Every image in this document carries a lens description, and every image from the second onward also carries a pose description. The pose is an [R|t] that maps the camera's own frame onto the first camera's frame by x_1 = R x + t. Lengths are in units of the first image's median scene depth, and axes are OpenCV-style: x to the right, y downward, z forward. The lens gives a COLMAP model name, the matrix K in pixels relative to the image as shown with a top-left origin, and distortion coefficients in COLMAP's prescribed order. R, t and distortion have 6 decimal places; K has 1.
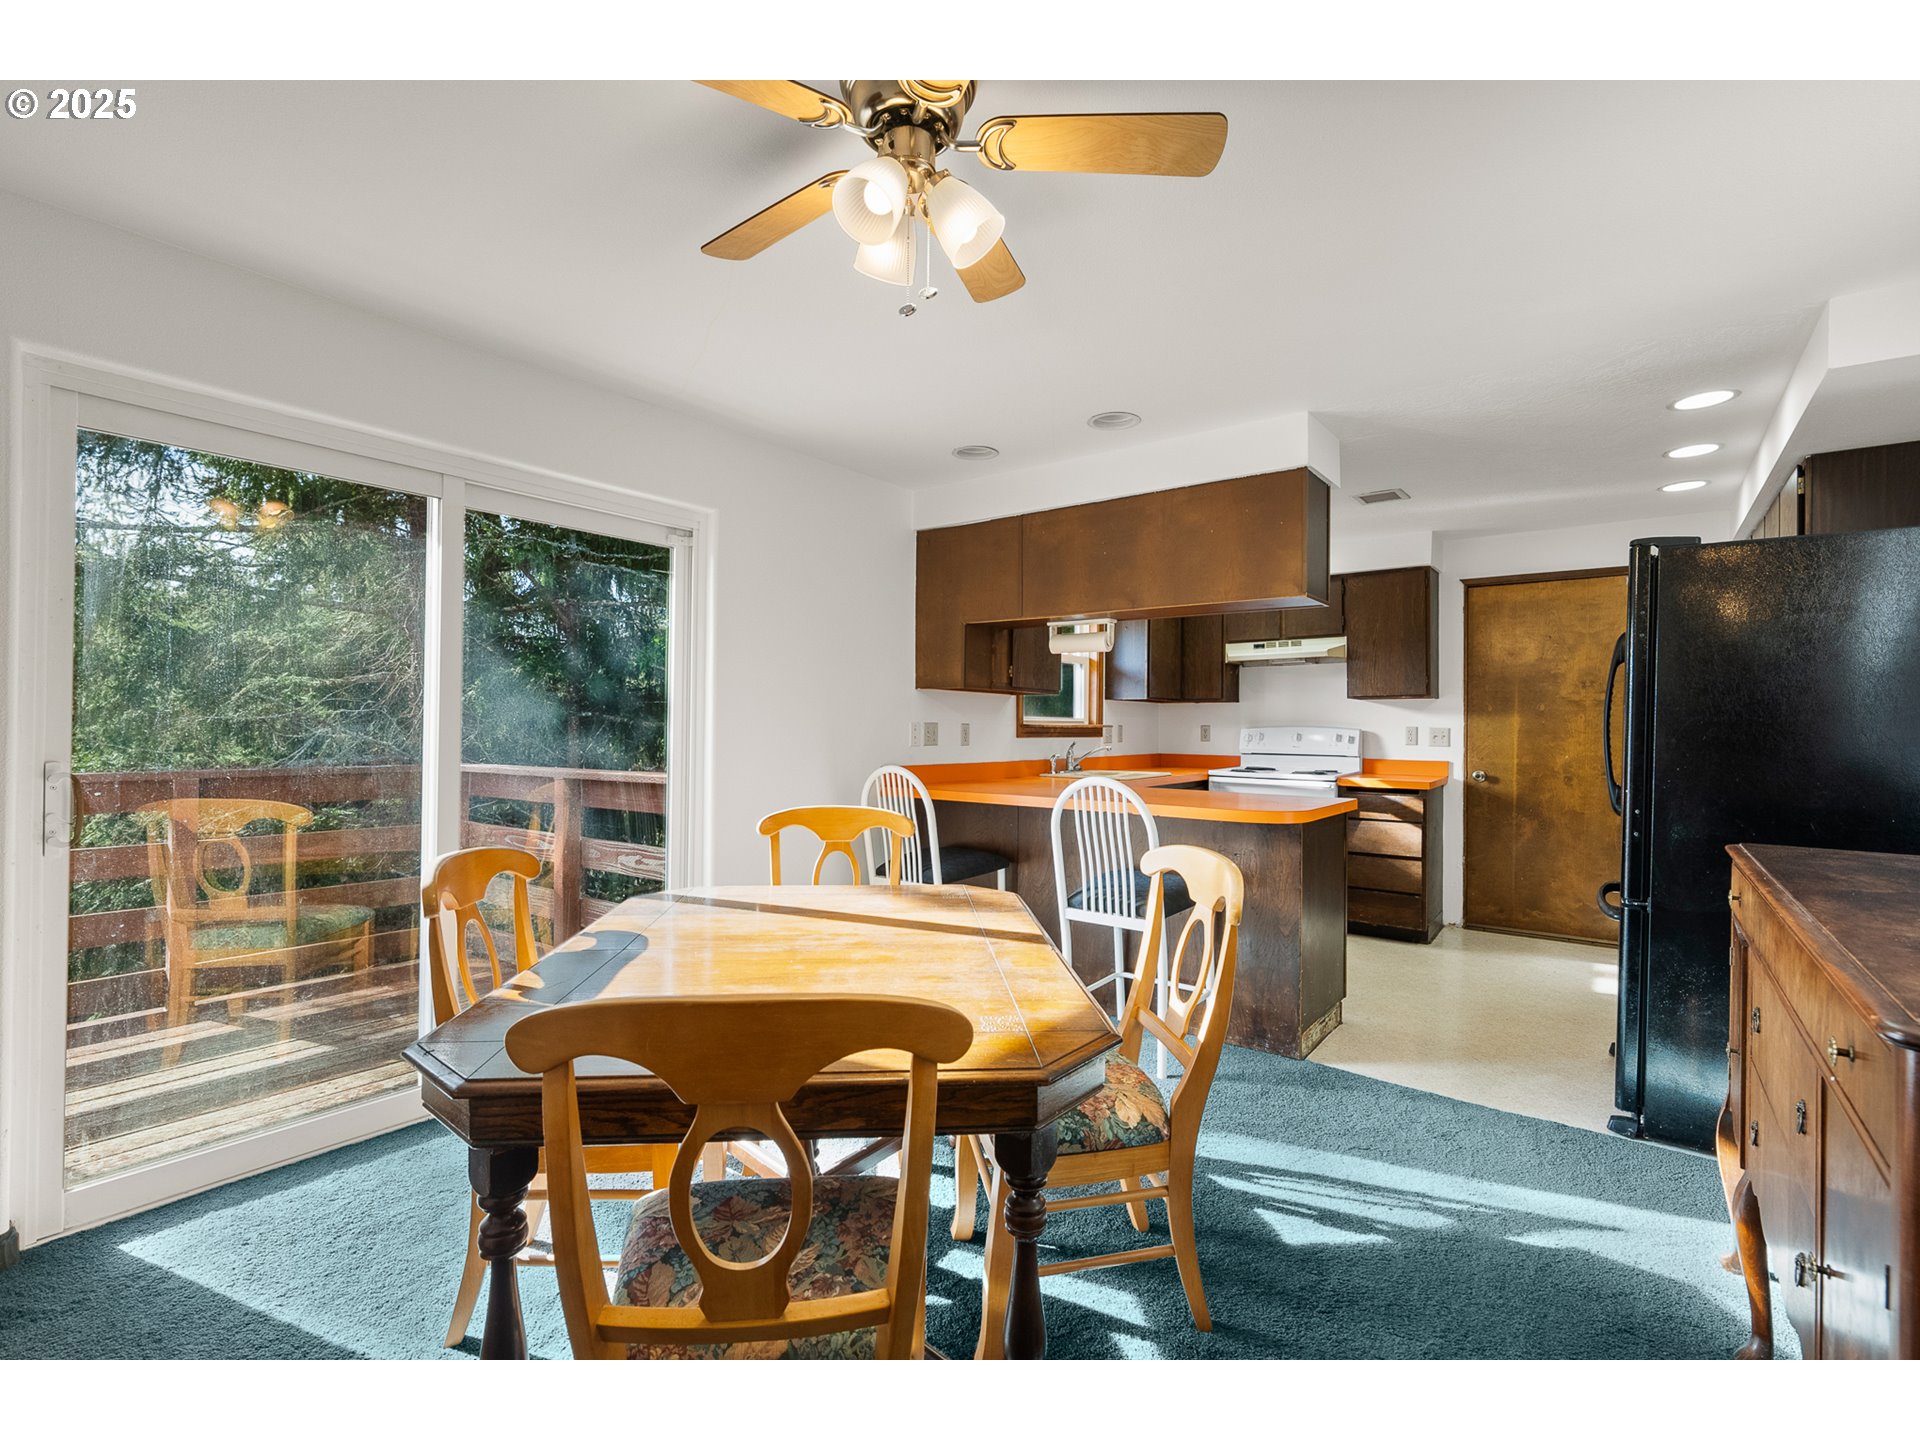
lens RADIAL K [[868.2, 0, 961.8], [0, 868.2, 723.8], [0, 0, 1]] dist [-0.000633, -0.000188]
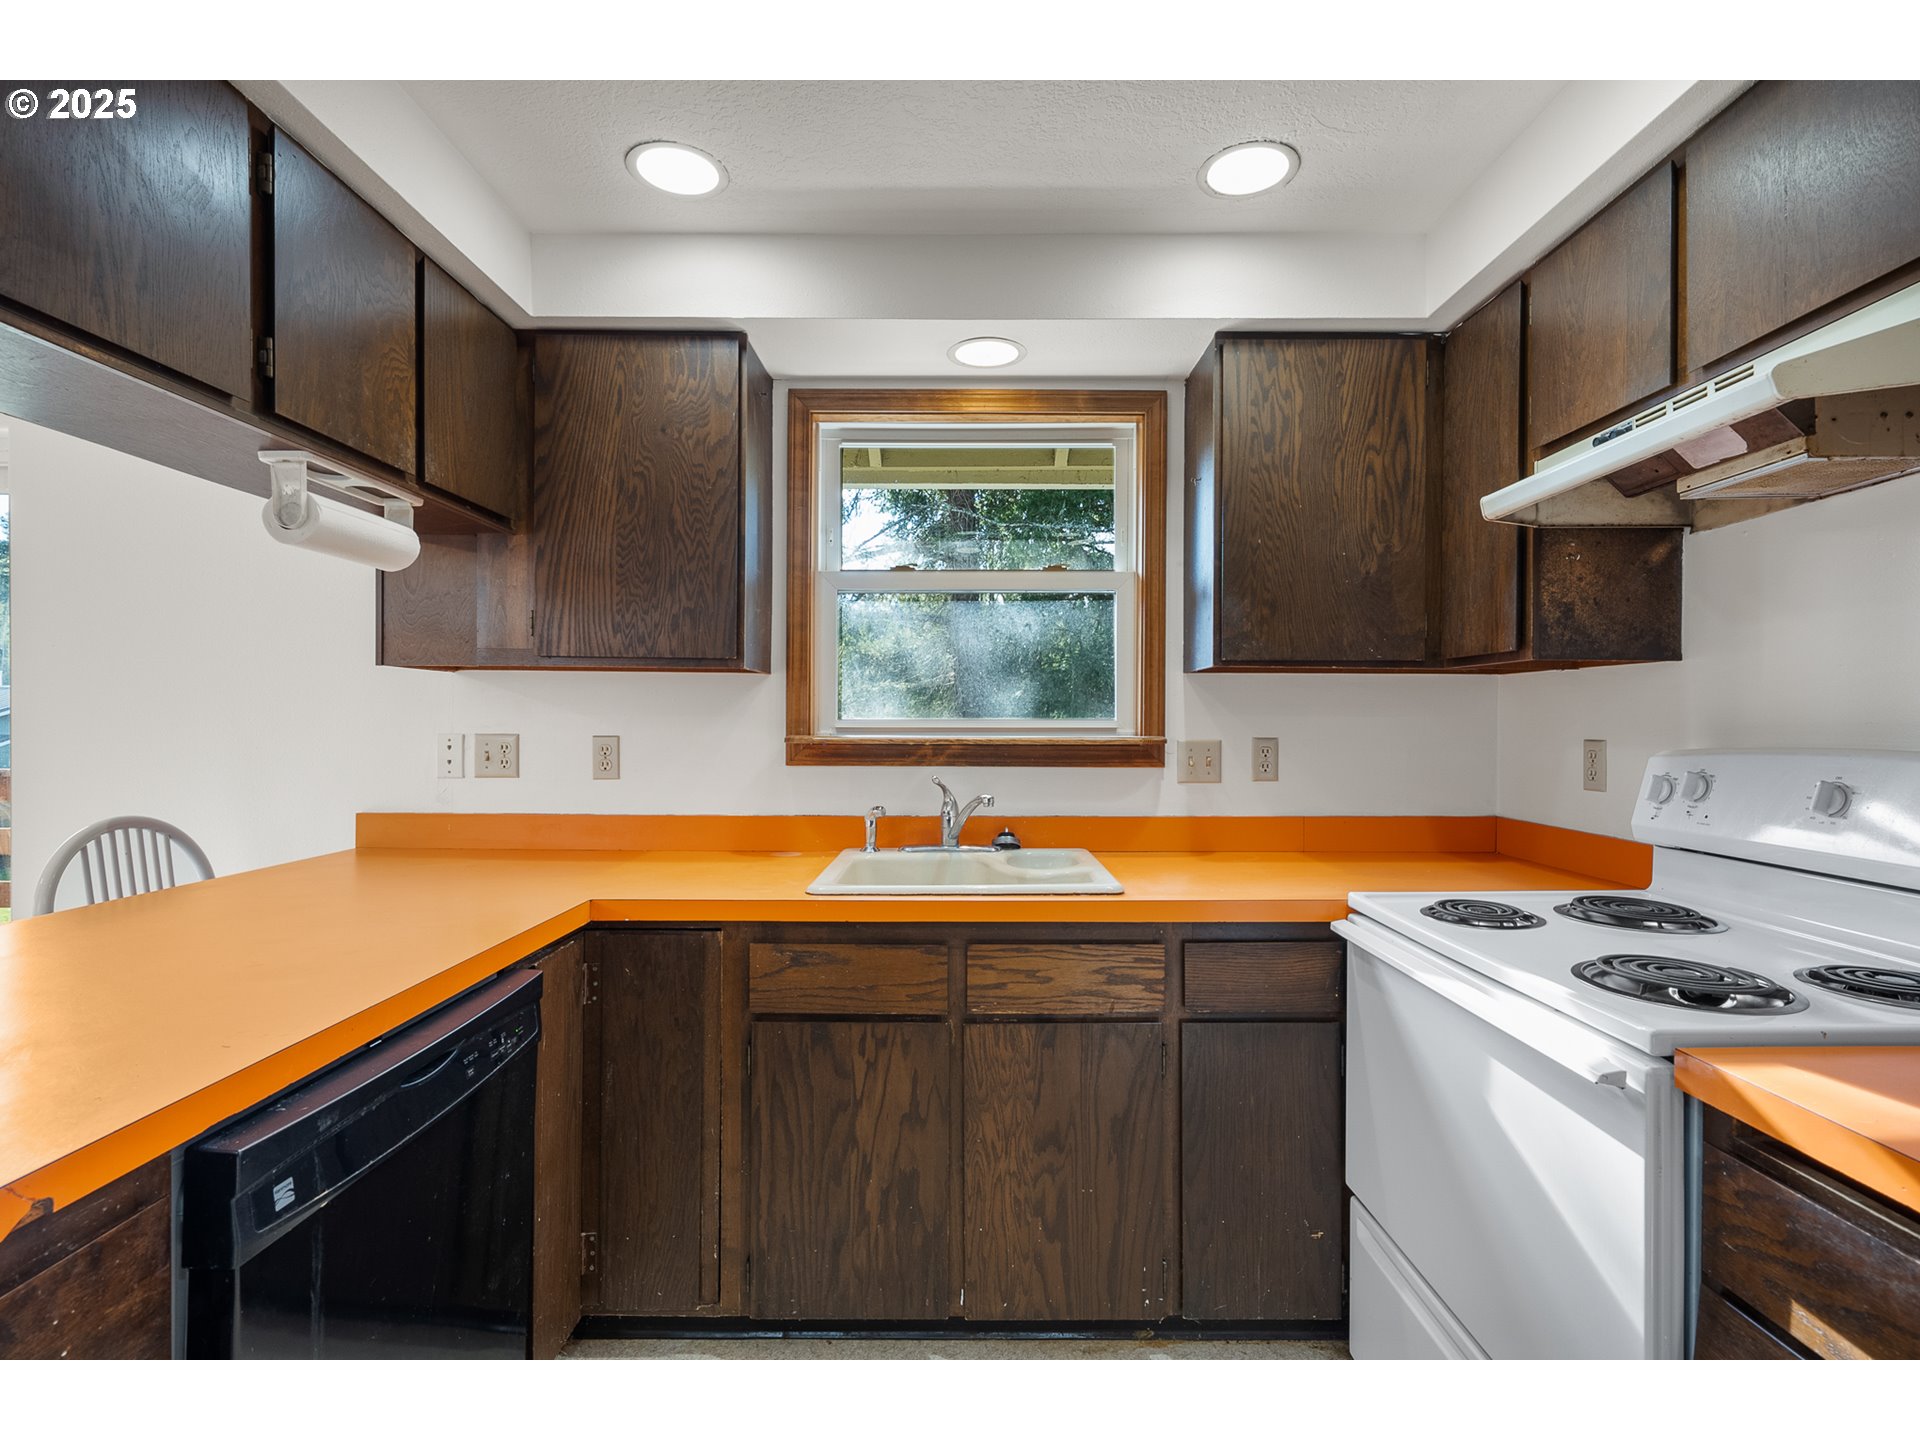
lens RADIAL K [[903.1, 0, 960.0], [0, 903.1, 720.0], [0, 0, 1]] dist [-0.000283, -0.000208]
pose [[0.609269, -0.005414, -0.792945, 0.505110], [0.004075, 0.999985, -0.003696, -0.006227], [0.792953, -0.000979, 0.609282, 0.787332]]
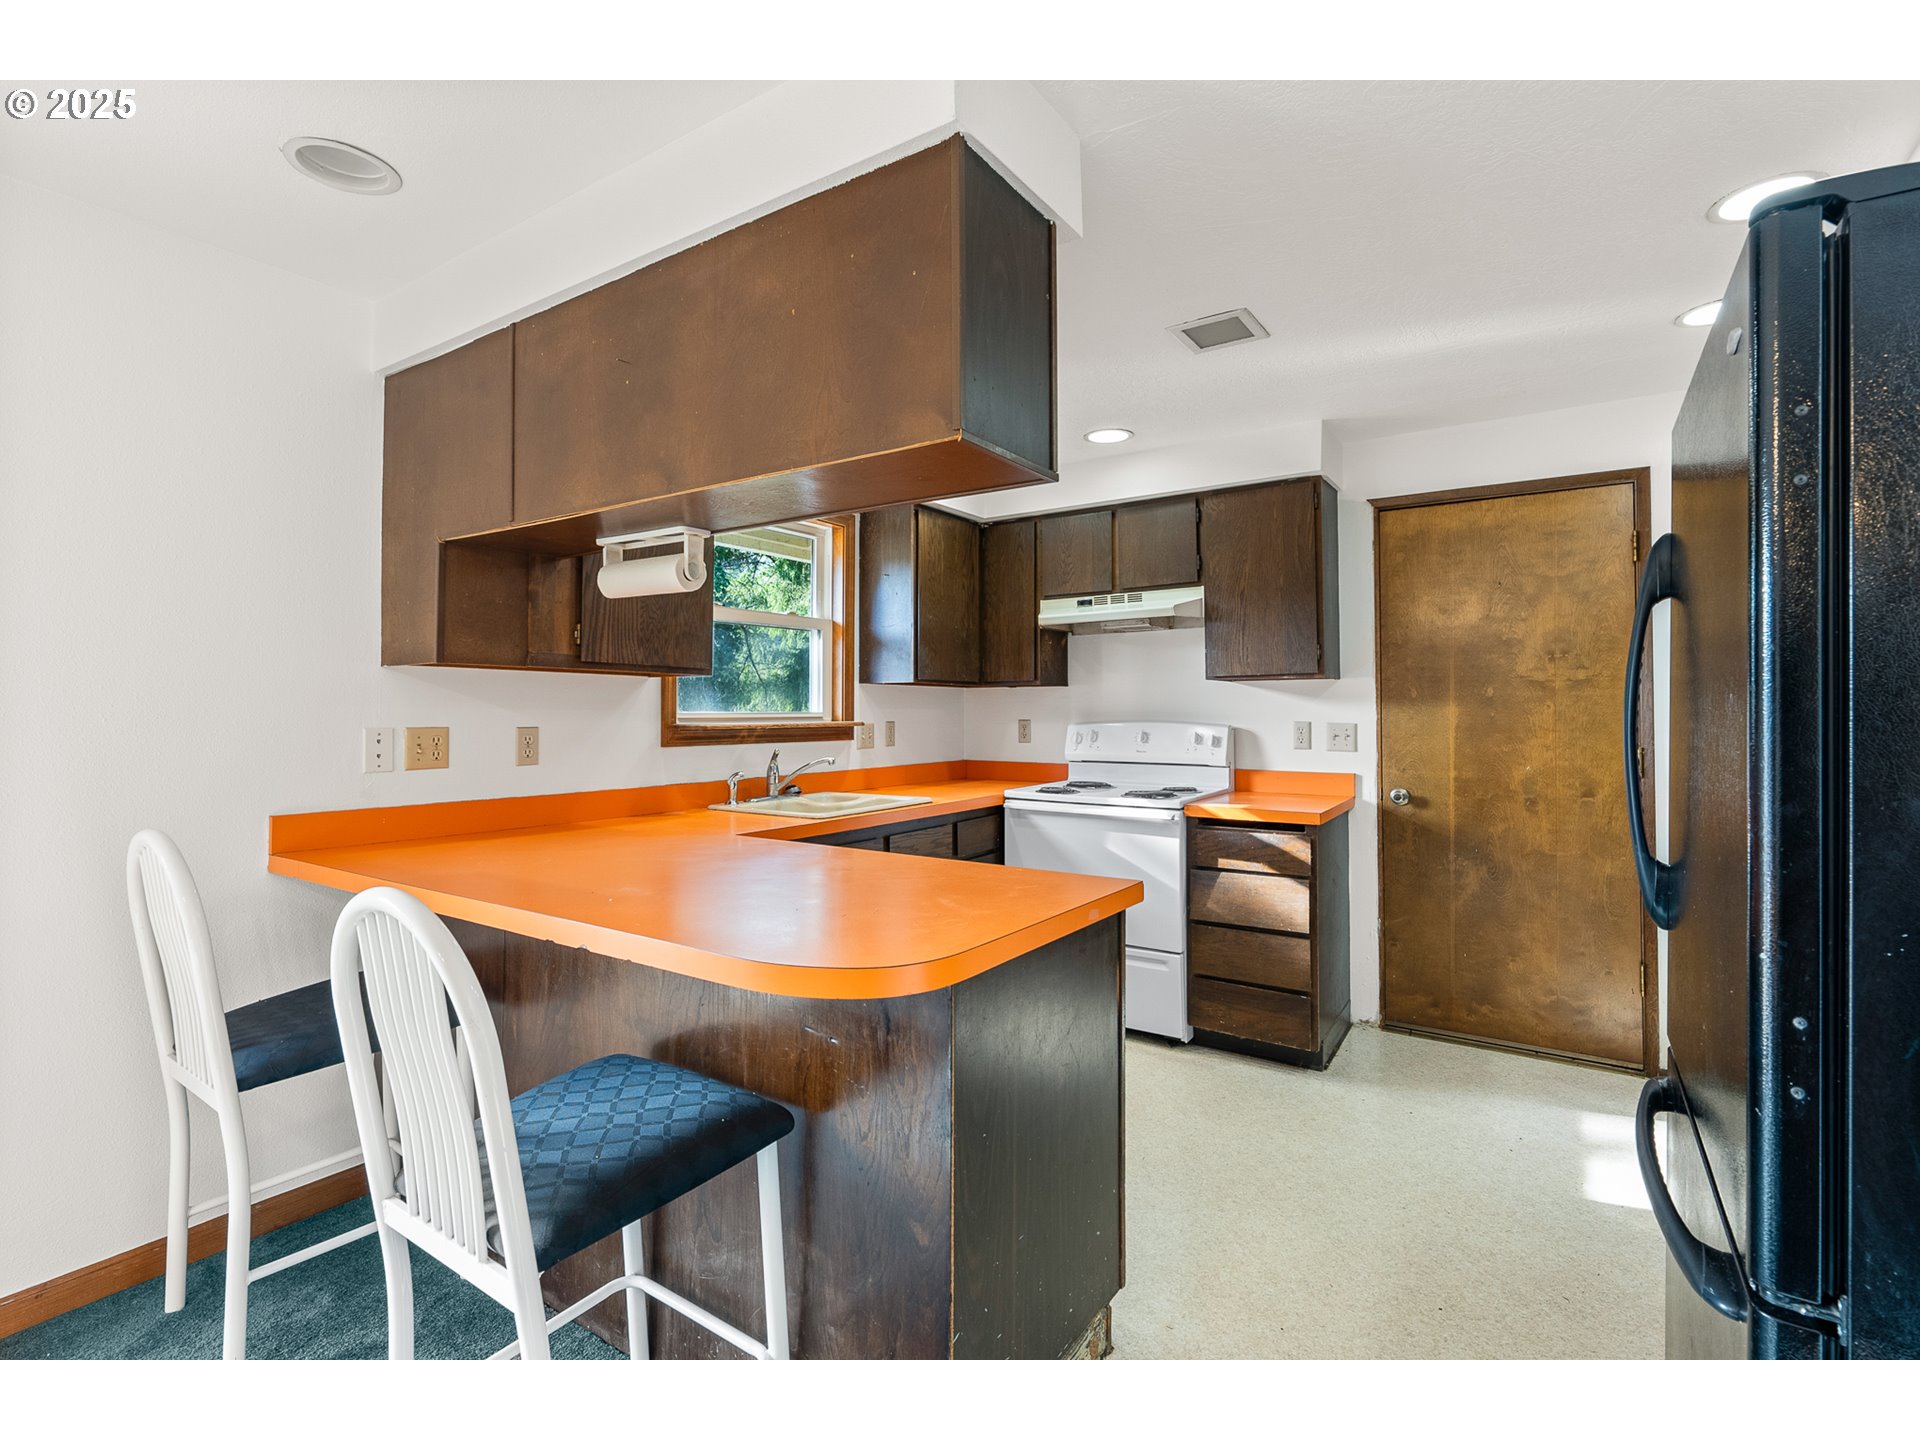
lens RADIAL K [[899.3, 0, 970.2], [0, 899.3, 692.4], [0, 0, 1]] dist [-0.000275, -0.000391]
pose [[0.997404, -0.006686, 0.071693, 0.235436], [0.007940, 0.999820, -0.017223, -0.009930], [-0.071565, 0.017748, 0.997278, 0.361547]]
